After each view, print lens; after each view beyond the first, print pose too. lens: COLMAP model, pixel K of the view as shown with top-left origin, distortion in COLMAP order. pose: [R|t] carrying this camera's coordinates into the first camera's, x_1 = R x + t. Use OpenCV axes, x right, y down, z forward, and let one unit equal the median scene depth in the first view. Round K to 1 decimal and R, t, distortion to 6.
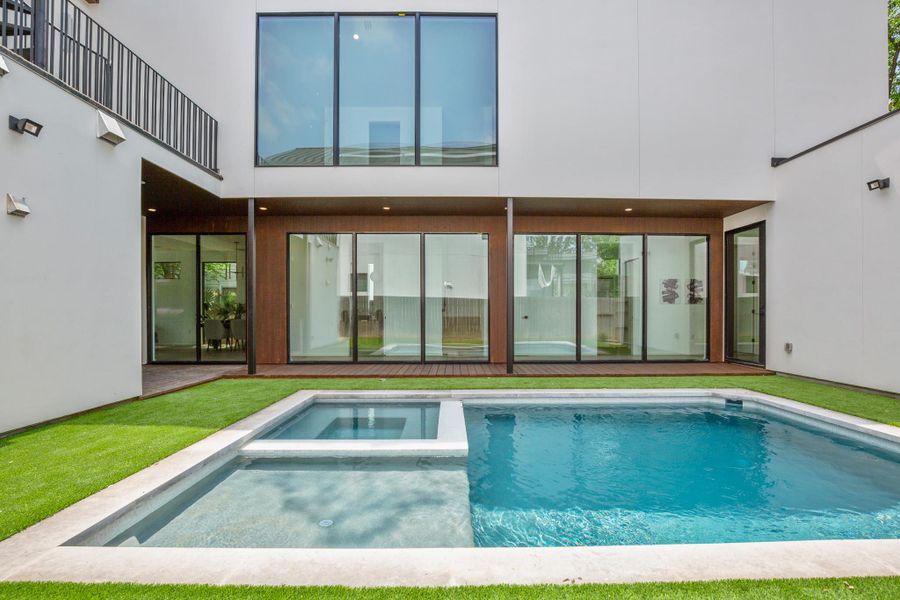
lens RADIAL K [[414.1, 0, 448.7], [0, 414.1, 313.6], [0, 0, 1]] dist [-0.026786, -0.000212]
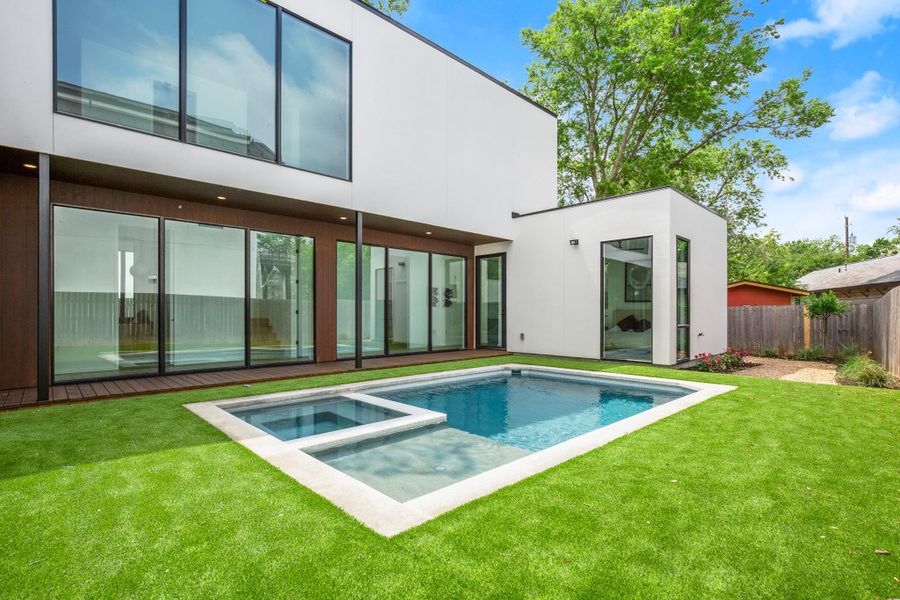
lens RADIAL K [[444.7, 0, 439.2], [0, 444.7, 316.8], [0, 0, 1]] dist [-0.015221, 0.000596]
pose [[0.731693, -0.005656, 0.681610, -0.522691], [0.002152, 0.999980, 0.005988, -0.001901], [-0.681630, -0.002915, 0.731691, -0.032389]]
